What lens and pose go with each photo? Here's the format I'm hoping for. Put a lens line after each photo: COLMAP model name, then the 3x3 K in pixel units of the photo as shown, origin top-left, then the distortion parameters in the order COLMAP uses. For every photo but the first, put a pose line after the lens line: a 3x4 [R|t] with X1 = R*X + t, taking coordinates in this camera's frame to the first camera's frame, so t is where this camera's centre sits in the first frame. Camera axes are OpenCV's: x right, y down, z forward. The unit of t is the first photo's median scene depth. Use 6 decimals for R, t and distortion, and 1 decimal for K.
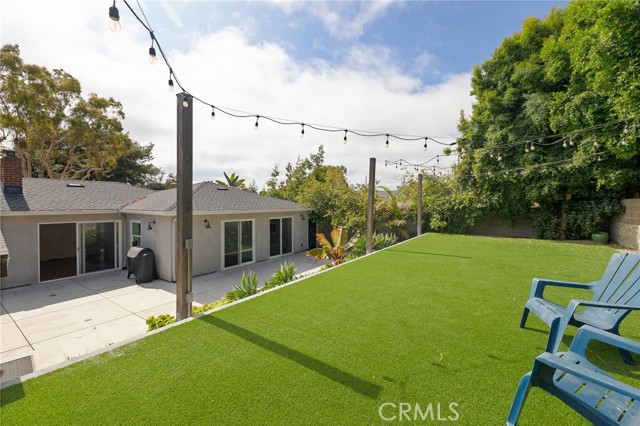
lens RADIAL K [[269.8, 0, 316.1], [0, 269.8, 213.2], [0, 0, 1]] dist [-0.001490, 0.000135]
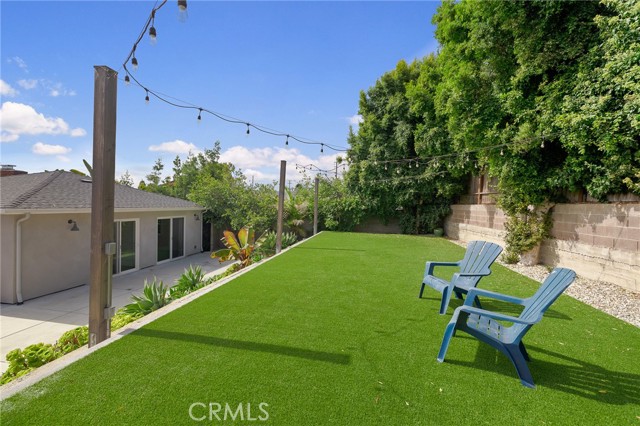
lens RADIAL K [[269.8, 0, 316.9], [0, 269.8, 213.3], [0, 0, 1]] dist [-0.001490, 0.000135]
pose [[0.911289, 0.008341, 0.411683, -0.090049], [-0.008621, 0.999962, -0.001178, 0.000384], [-0.411677, -0.002475, 0.911326, -0.009611]]
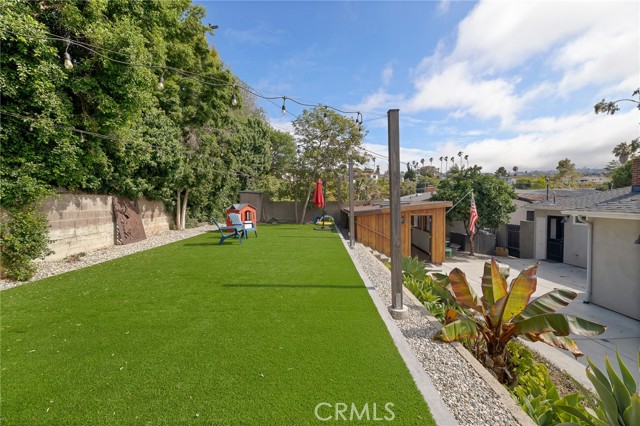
lens RADIAL K [[269.8, 0, 320.0], [0, 269.8, 212.3], [0, 0, 1]] dist [-0.001490, 0.000135]
pose [[-0.830688, 0.022265, -0.556292, 0.508507], [-0.020685, 0.997276, 0.070804, -0.039672], [0.556353, 0.070324, -0.827965, 1.162695]]
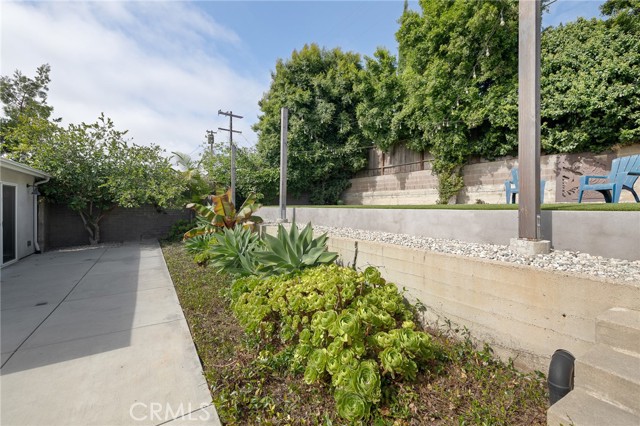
lens RADIAL K [[269.8, 0, 321.1], [0, 269.8, 210.2], [0, 0, 1]] dist [-0.001490, 0.000135]
pose [[0.374584, -0.020883, 0.926958, -0.515523], [0.044216, 0.999011, 0.004638, 0.123647], [-0.926138, 0.039249, 0.375137, 0.488740]]
